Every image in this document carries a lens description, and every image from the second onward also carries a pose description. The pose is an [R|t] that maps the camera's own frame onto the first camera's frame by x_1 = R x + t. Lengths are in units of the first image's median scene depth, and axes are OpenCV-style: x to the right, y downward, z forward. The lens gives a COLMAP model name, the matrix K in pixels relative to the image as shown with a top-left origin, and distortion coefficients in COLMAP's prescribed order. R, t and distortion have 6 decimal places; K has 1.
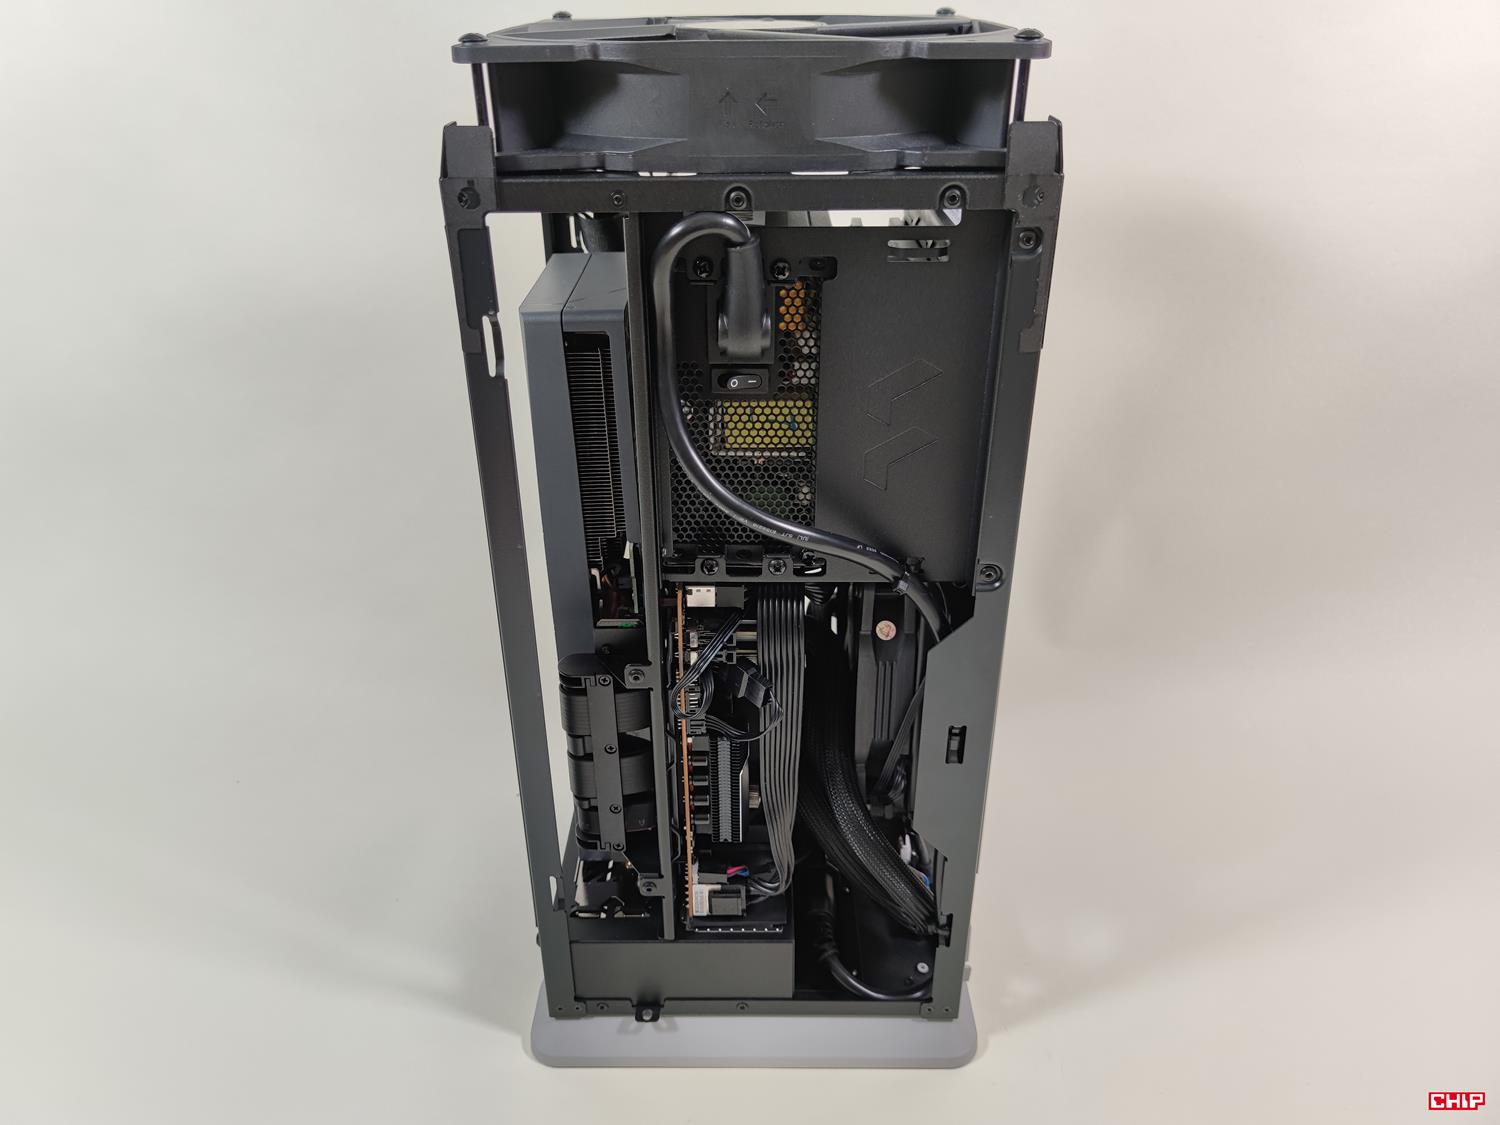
lens RADIAL K [[1105.7, 0, 734.3], [0, 1105.7, 560.3], [0, 0, 1]] dist [0.037386, -0.000511]
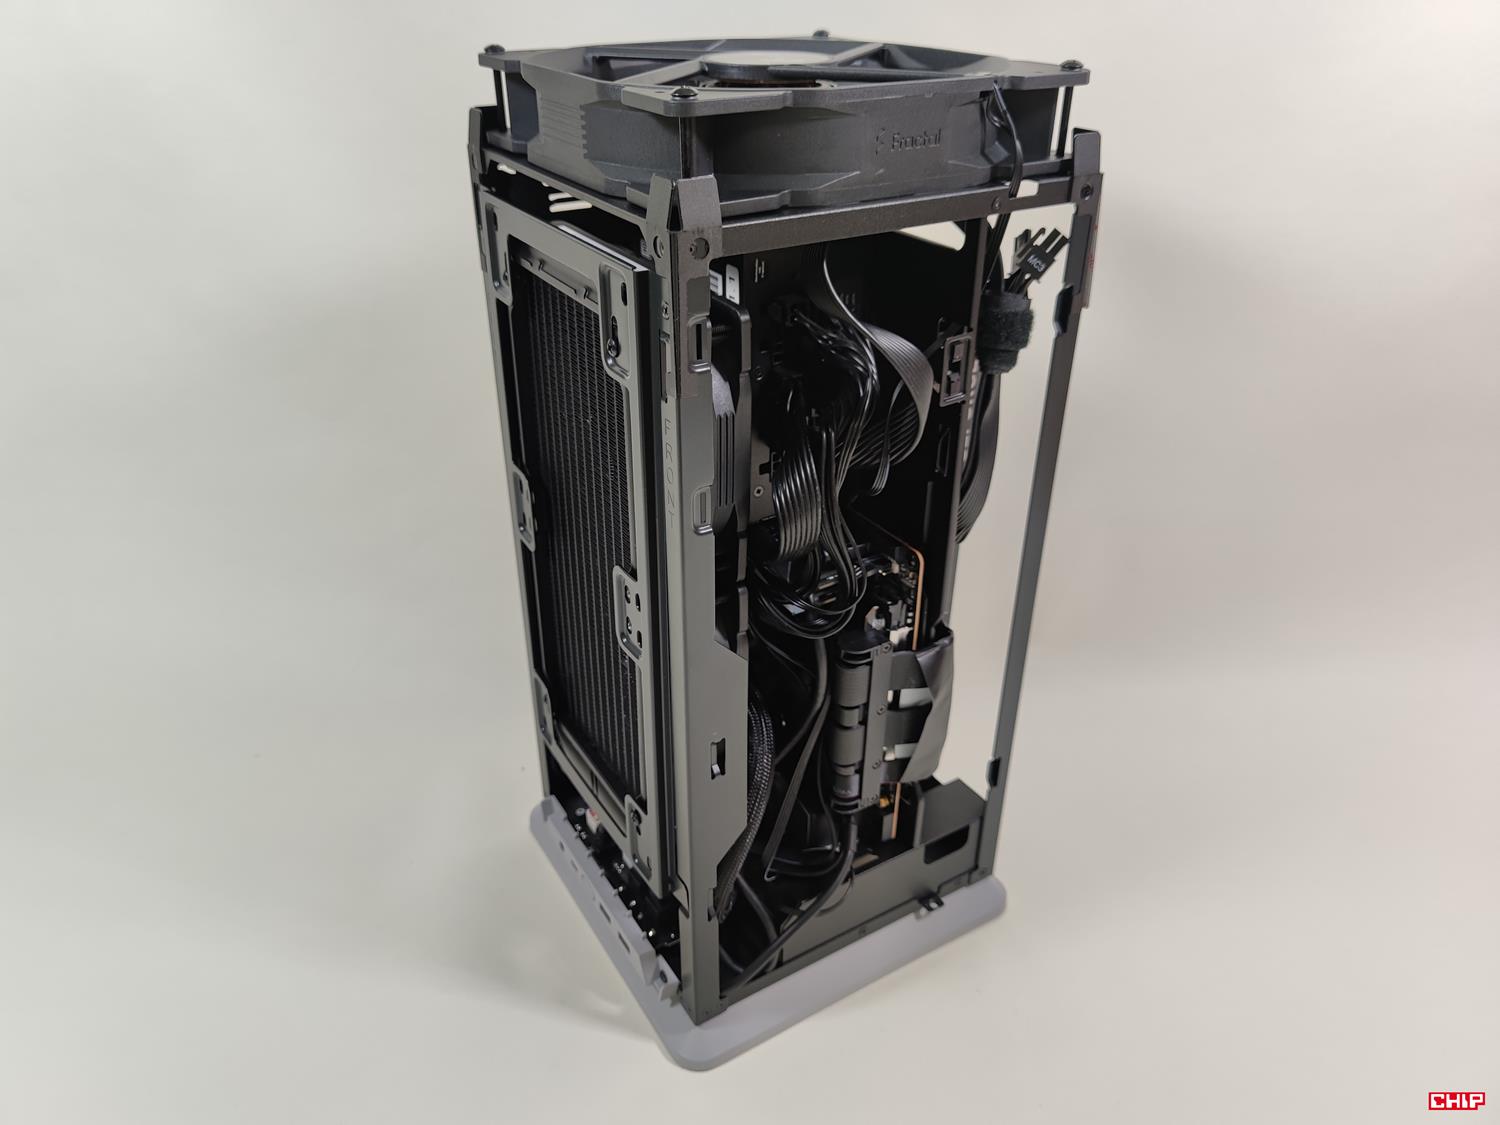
lens RADIAL K [[1110.3, 0, 747.6], [0, 1110.3, 577.8], [0, 0, 1]] dist [0.031171, -0.001084]
pose [[0.840465, -0.259968, 0.475431, -0.773802], [0.244673, 0.964931, 0.095098, -0.117871], [-0.483480, 0.036398, 0.874598, 0.087399]]
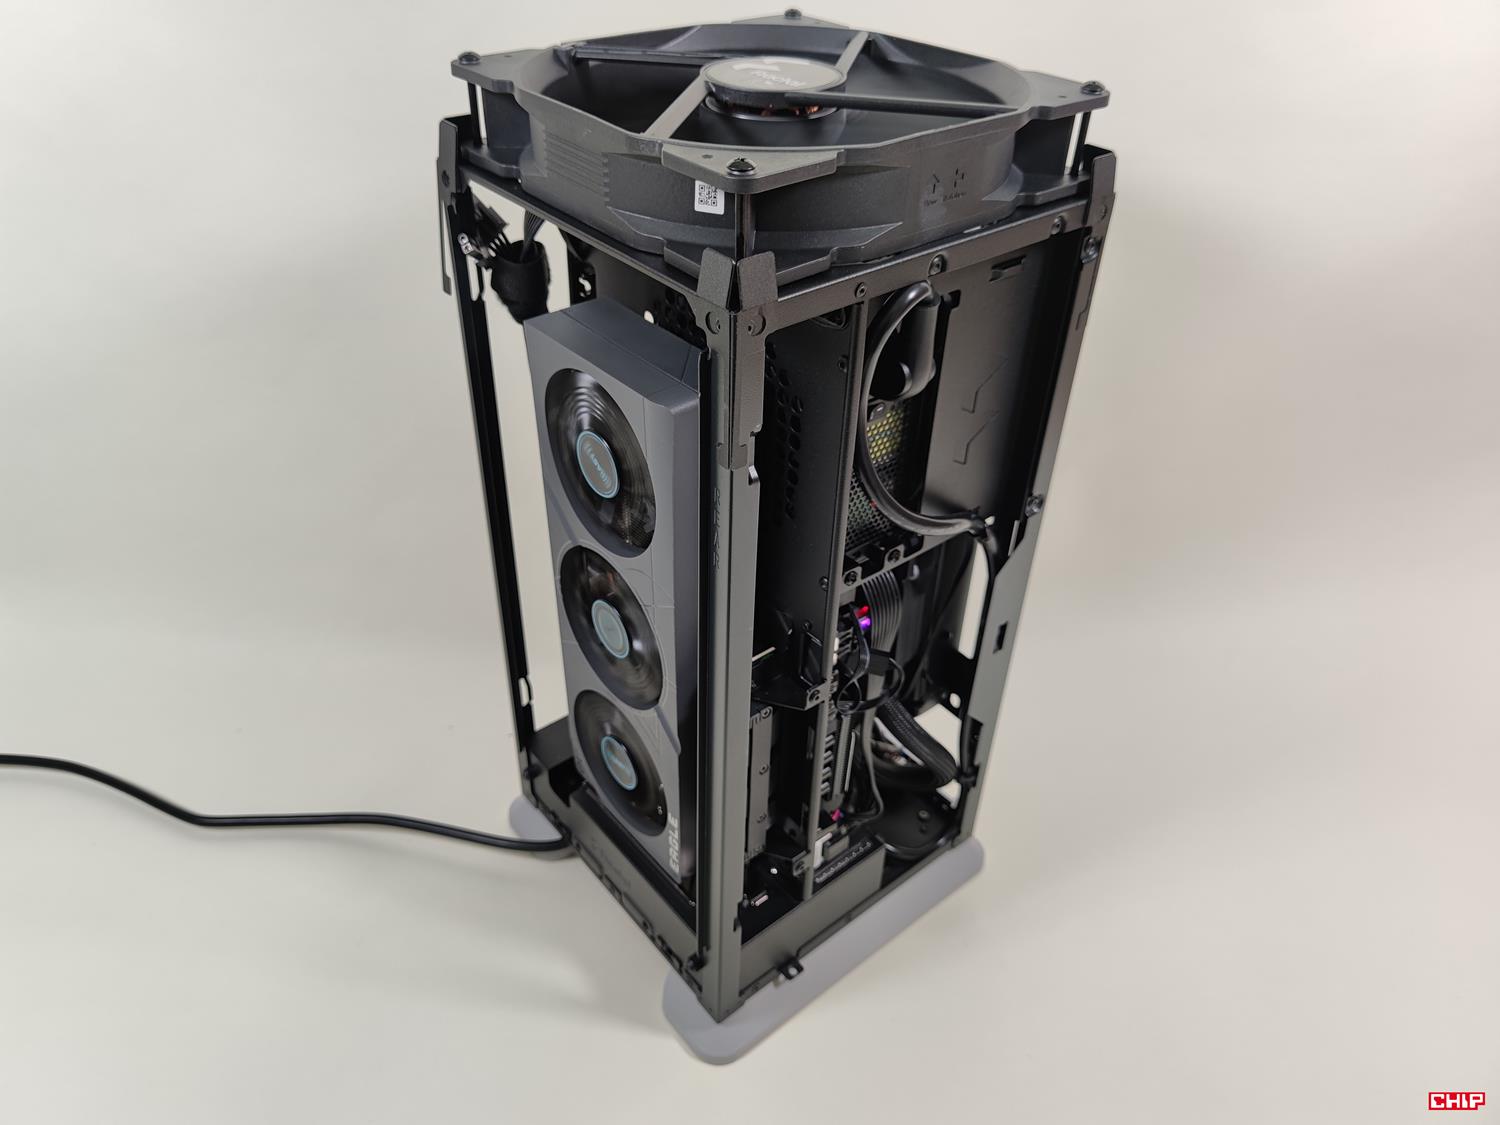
lens RADIAL K [[1105.7, 0, 734.3], [0, 1105.7, 560.3], [0, 0, 1]] dist [0.037386, -0.000511]
pose [[0.763604, -0.357358, 0.537777, -0.858672], [0.277652, 0.933674, 0.226190, -0.360952], [-0.582939, -0.023405, 0.812179, 0.212752]]
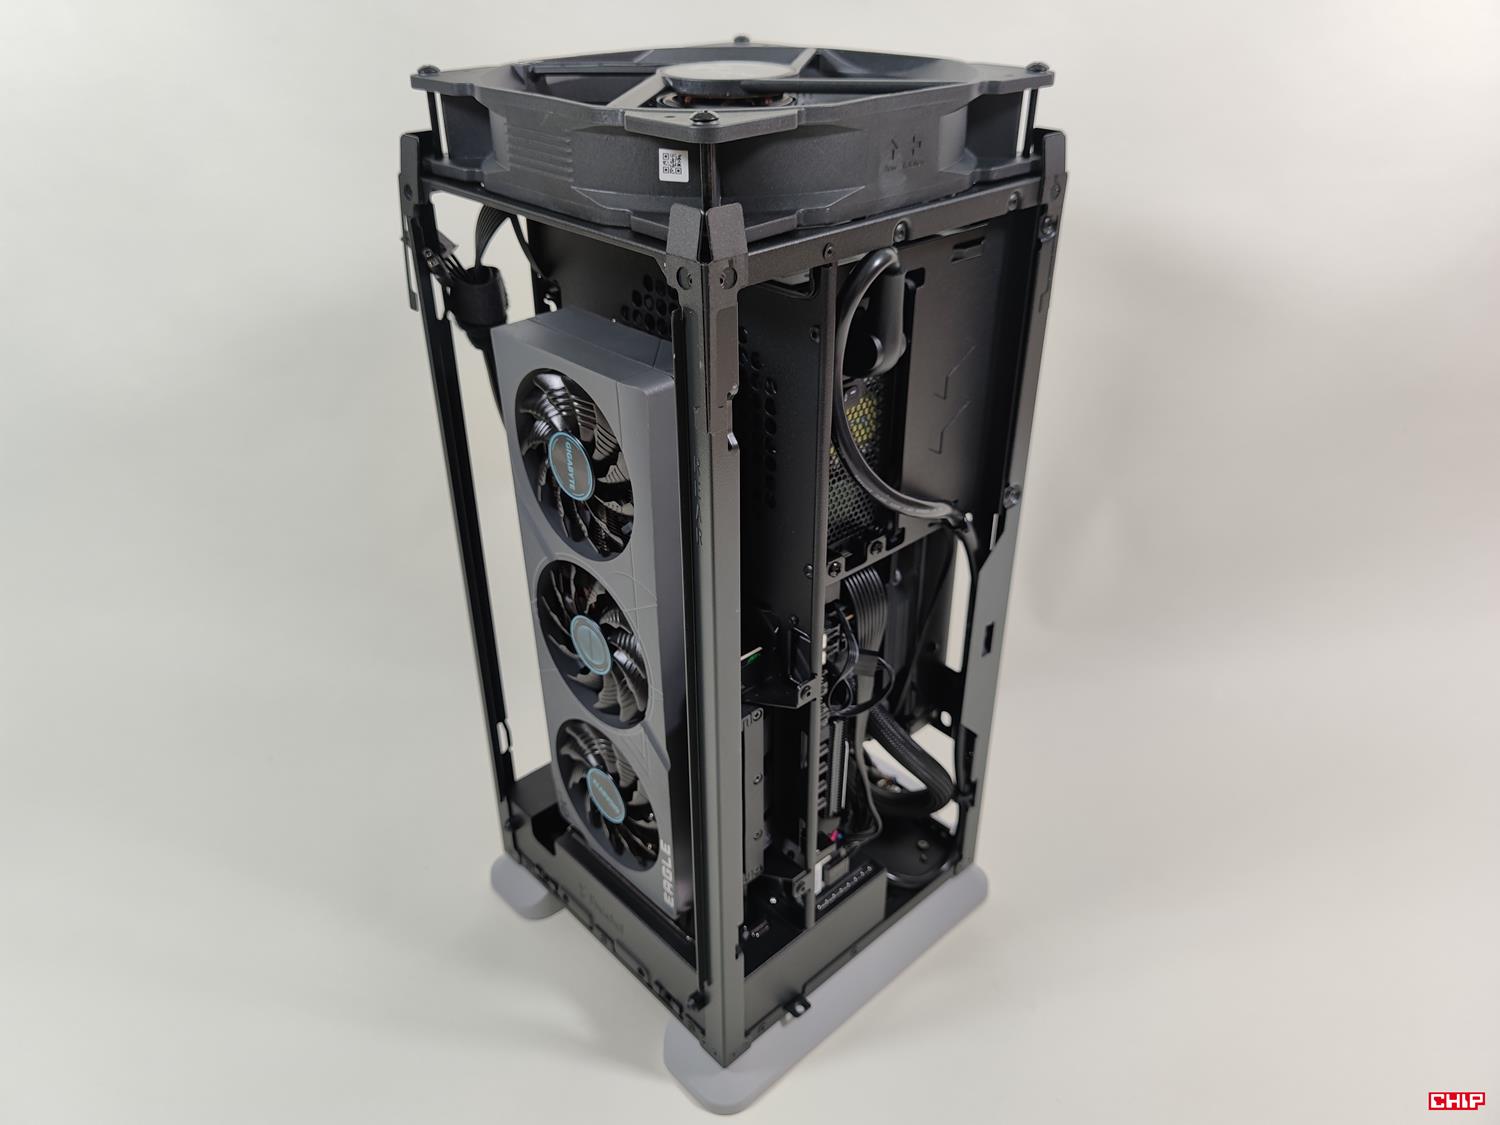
lens RADIAL K [[1105.7, 0, 734.3], [0, 1105.7, 560.3], [0, 0, 1]] dist [0.037386, -0.000511]
pose [[0.726786, -0.340594, 0.596471, -0.907701], [0.325716, 0.935448, 0.137278, -0.226058], [-0.604724, 0.094509, 0.790808, 0.248750]]
